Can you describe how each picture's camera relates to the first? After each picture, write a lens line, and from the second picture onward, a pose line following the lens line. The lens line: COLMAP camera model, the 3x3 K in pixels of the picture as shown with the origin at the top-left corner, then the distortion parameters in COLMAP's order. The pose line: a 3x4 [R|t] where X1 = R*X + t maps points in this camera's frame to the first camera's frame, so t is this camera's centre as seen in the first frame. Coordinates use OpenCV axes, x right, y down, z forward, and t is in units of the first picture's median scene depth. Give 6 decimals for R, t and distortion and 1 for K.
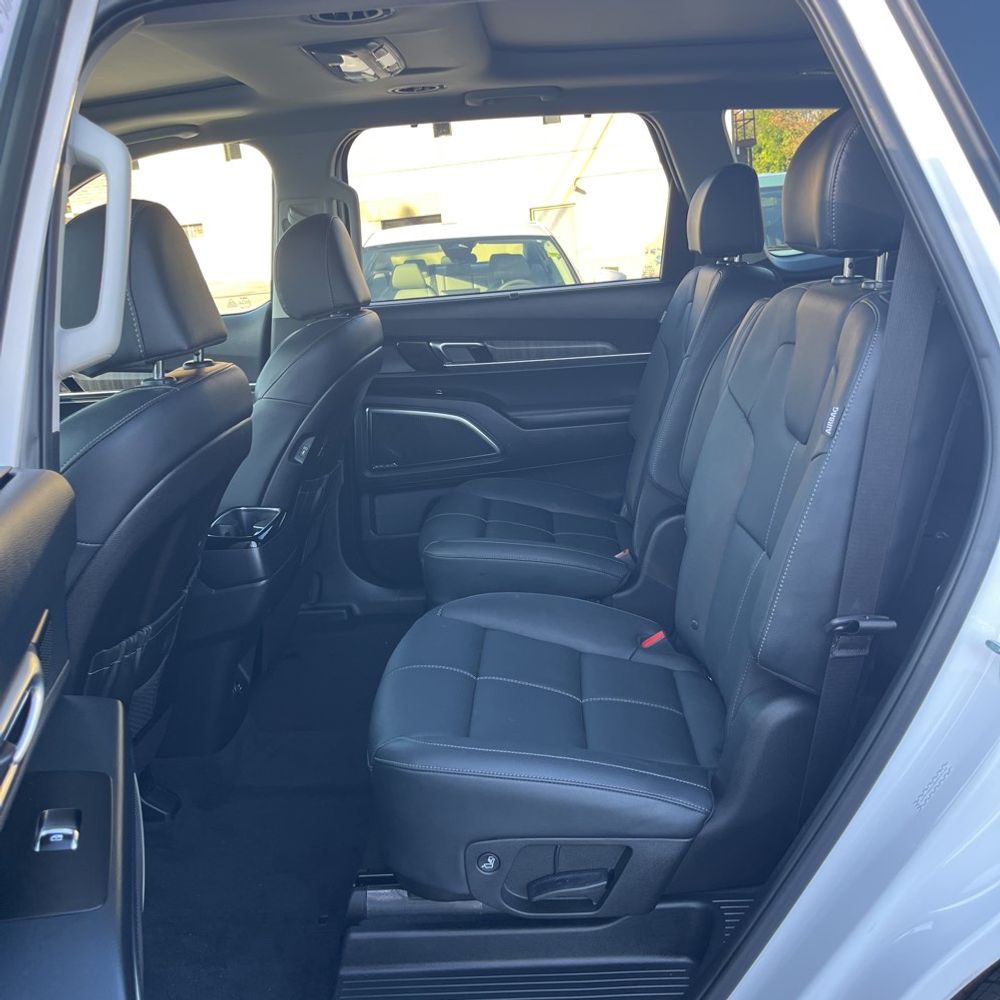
lens RADIAL K [[1019.1, 0, 495.1], [0, 1019.1, 494.0], [0, 0, 1]] dist [0.024077, 0.000000]
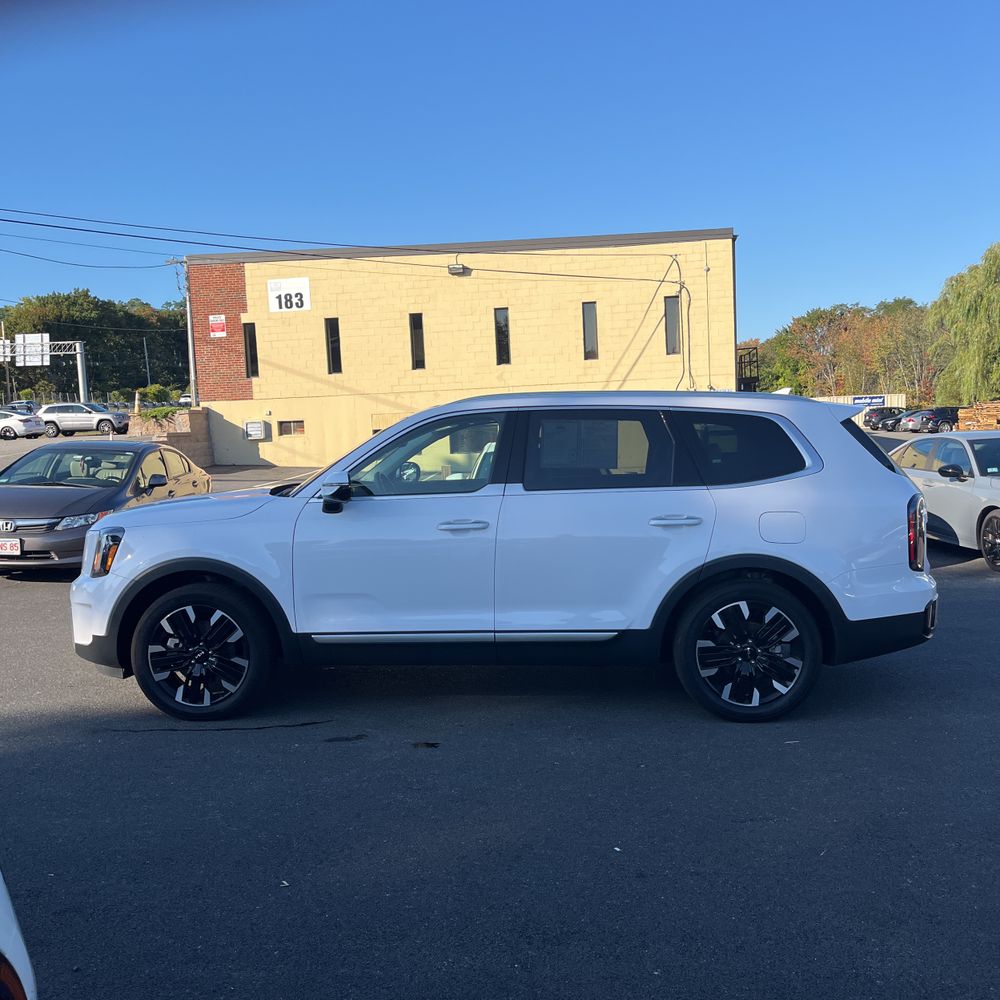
lens RADIAL K [[1019.1, 0, 497.3], [0, 1019.1, 493.6], [0, 0, 1]] dist [0.024077, 0.000000]
pose [[0.998164, 0.055470, -0.024340, -0.019571], [-0.059122, 0.979595, -0.192088, 0.044930], [0.013188, 0.193174, 0.981076, -0.194138]]
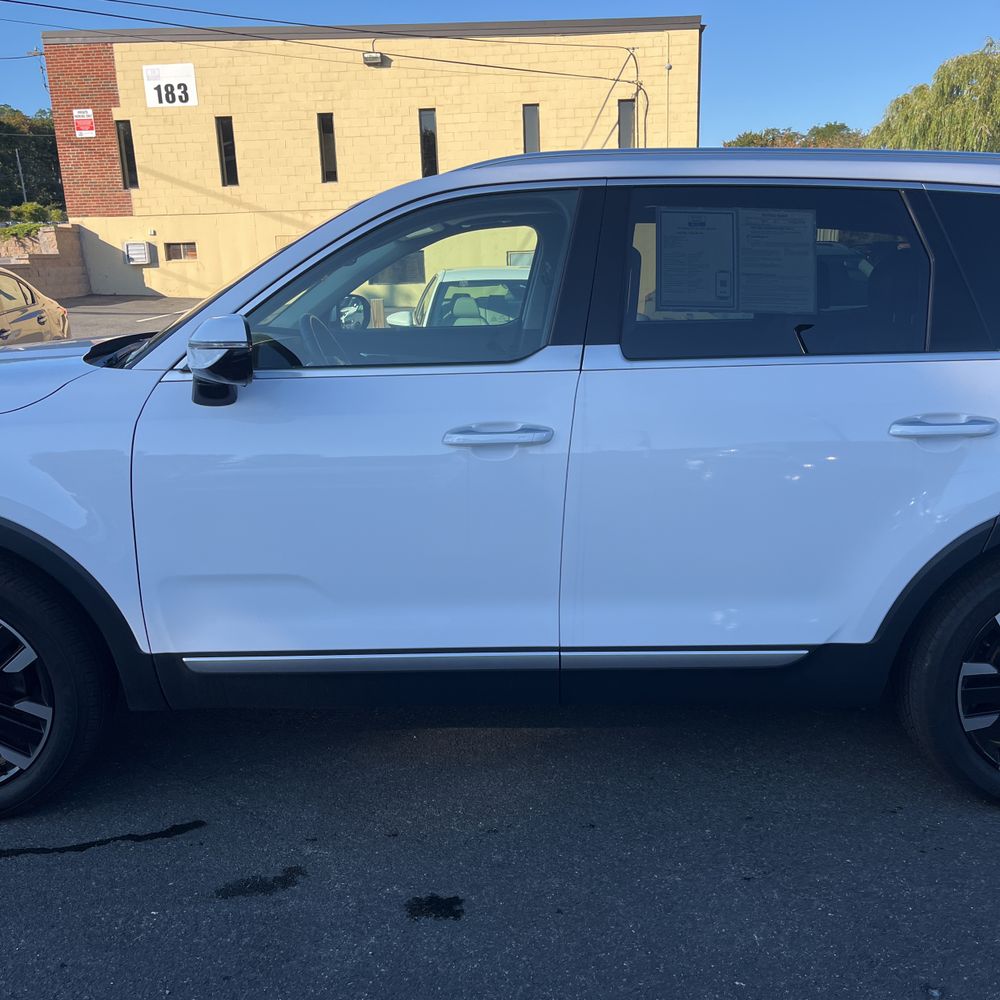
lens RADIAL K [[1019.1, 0, 497.9], [0, 1019.1, 516.1], [0, 0, 1]] dist [0.024077, 0.000000]
pose [[0.996003, 0.051383, 0.073064, -0.040575], [-0.050314, 0.998599, -0.016406, 0.017986], [-0.073804, 0.012664, 0.997192, -0.072060]]
